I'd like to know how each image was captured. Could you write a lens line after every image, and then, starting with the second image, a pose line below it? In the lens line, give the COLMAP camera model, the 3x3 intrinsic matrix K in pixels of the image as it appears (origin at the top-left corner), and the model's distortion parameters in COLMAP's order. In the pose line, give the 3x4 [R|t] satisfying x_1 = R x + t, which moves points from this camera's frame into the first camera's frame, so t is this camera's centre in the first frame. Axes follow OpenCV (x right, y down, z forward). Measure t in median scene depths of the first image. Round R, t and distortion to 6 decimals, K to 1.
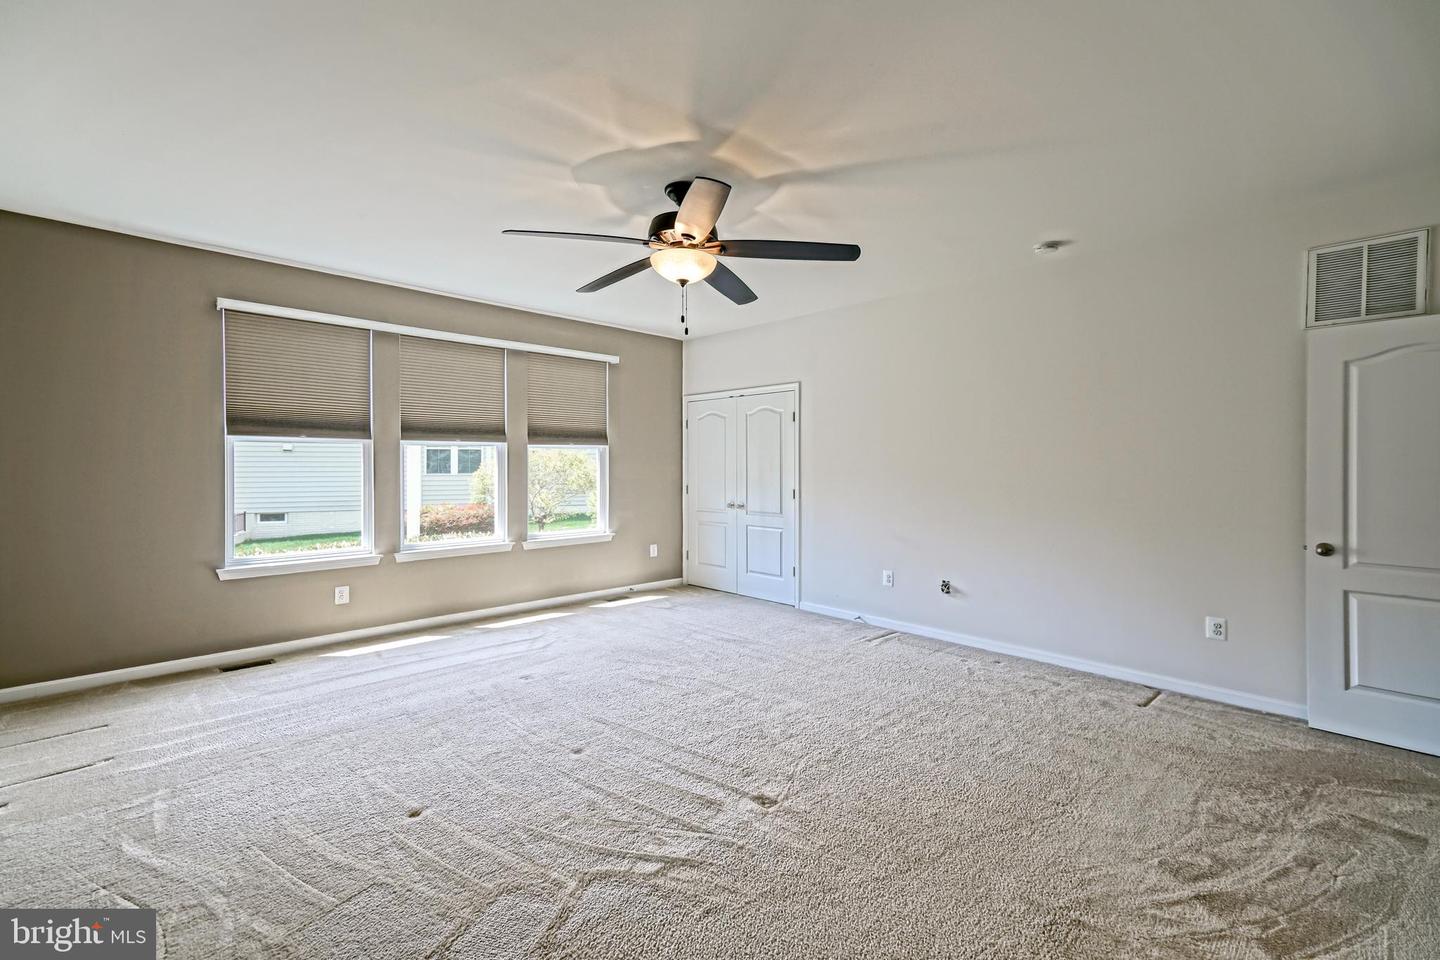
lens RADIAL K [[633.8, 0, 718.7], [0, 633.8, 476.5], [0, 0, 1]] dist [0.032052, -0.000268]
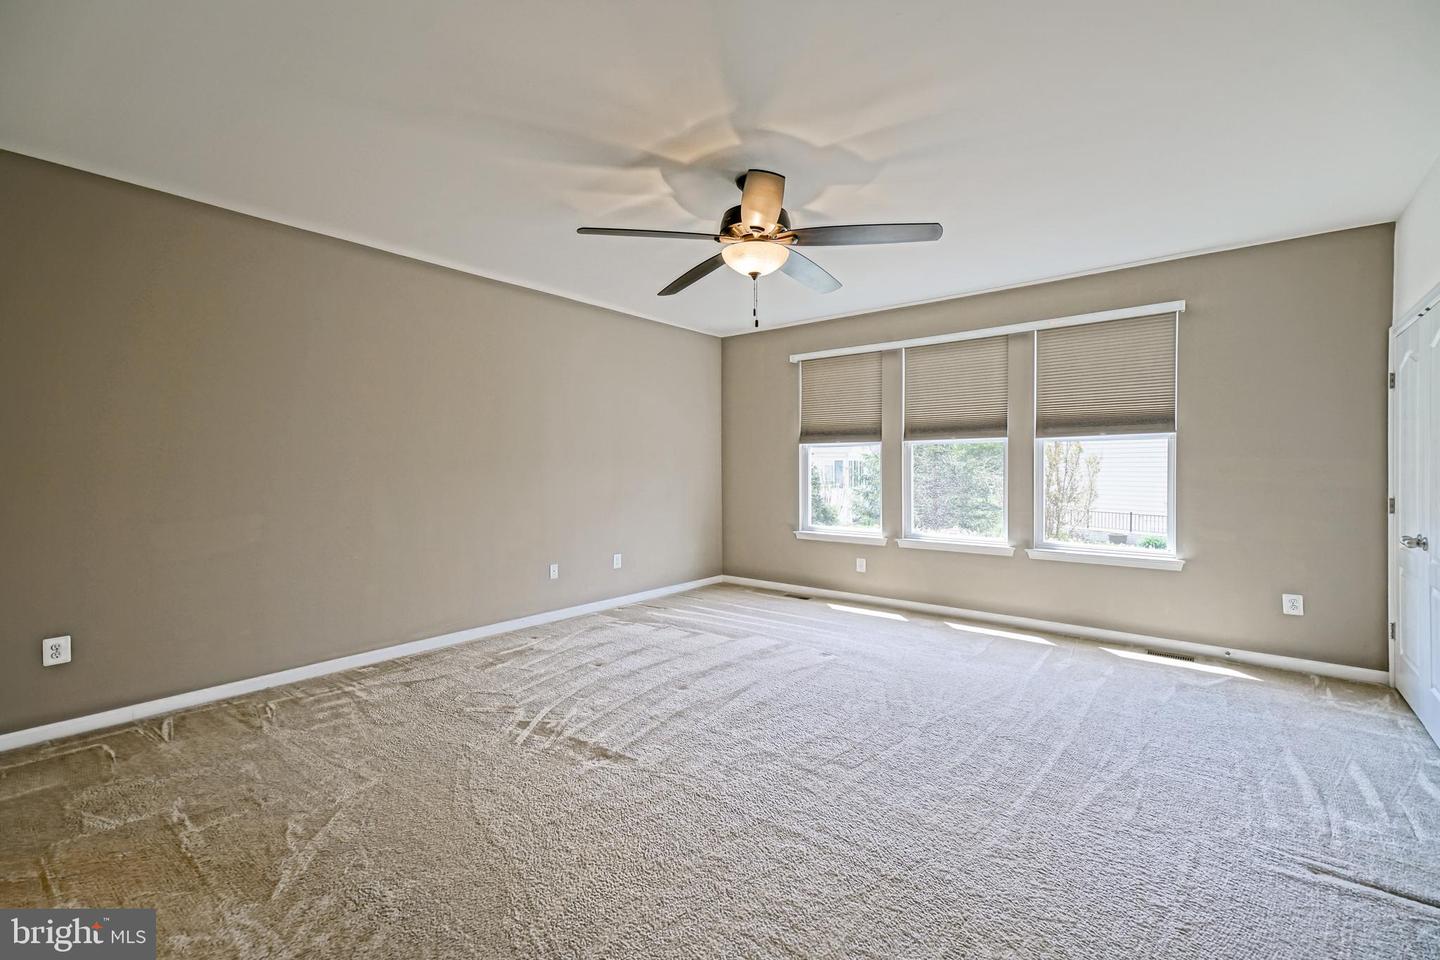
lens RADIAL K [[633.8, 0, 719.3], [0, 633.8, 475.5], [0, 0, 1]] dist [0.032052, -0.000268]
pose [[0.106836, 0.016206, -0.994145, 0.581021], [-0.011291, 0.999822, 0.015085, -0.008224], [0.994213, 0.009614, 0.107000, 0.533179]]
